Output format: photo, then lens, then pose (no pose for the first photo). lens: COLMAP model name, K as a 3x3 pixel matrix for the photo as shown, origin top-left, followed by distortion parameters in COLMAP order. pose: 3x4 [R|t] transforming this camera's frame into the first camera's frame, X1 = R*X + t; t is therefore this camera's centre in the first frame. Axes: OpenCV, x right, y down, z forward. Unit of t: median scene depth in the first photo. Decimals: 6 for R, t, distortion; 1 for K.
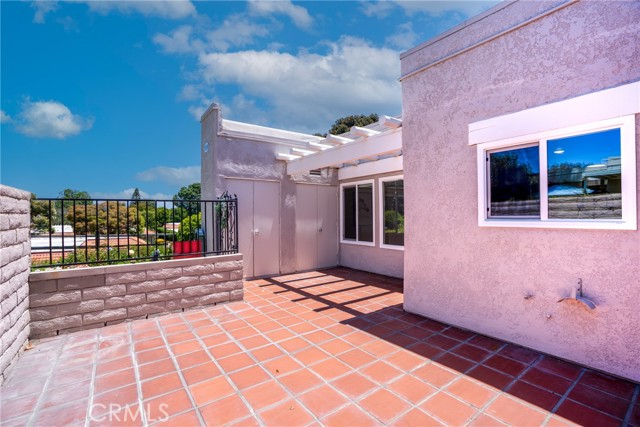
lens RADIAL K [[291.0, 0, 329.8], [0, 291.0, 211.4], [0, 0, 1]] dist [-0.007593, 0.002460]
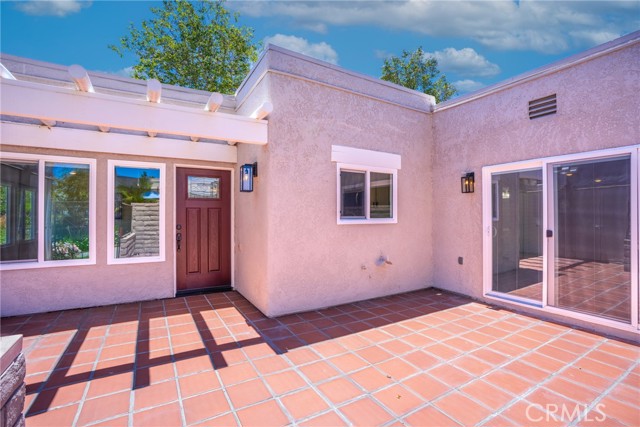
lens RADIAL K [[291.0, 0, 318.7], [0, 291.0, 214.3], [0, 0, 1]] dist [-0.007593, 0.002460]
pose [[0.137514, 0.019044, 0.990317, -0.795756], [-0.009502, 0.999795, -0.017907, 0.029192], [-0.990454, -0.006948, 0.137667, 0.879785]]
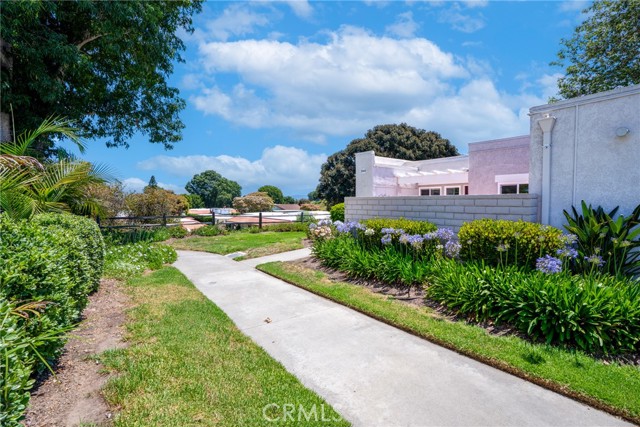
lens RADIAL K [[291.0, 0, 319.8], [0, 291.0, 214.8], [0, 0, 1]] dist [-0.007593, 0.002460]
pose [[0.999950, 0.005428, -0.008340, -1.416190], [-0.004991, 0.998654, 0.051618, -0.021757], [0.008609, -0.051573, 0.998632, -2.226167]]
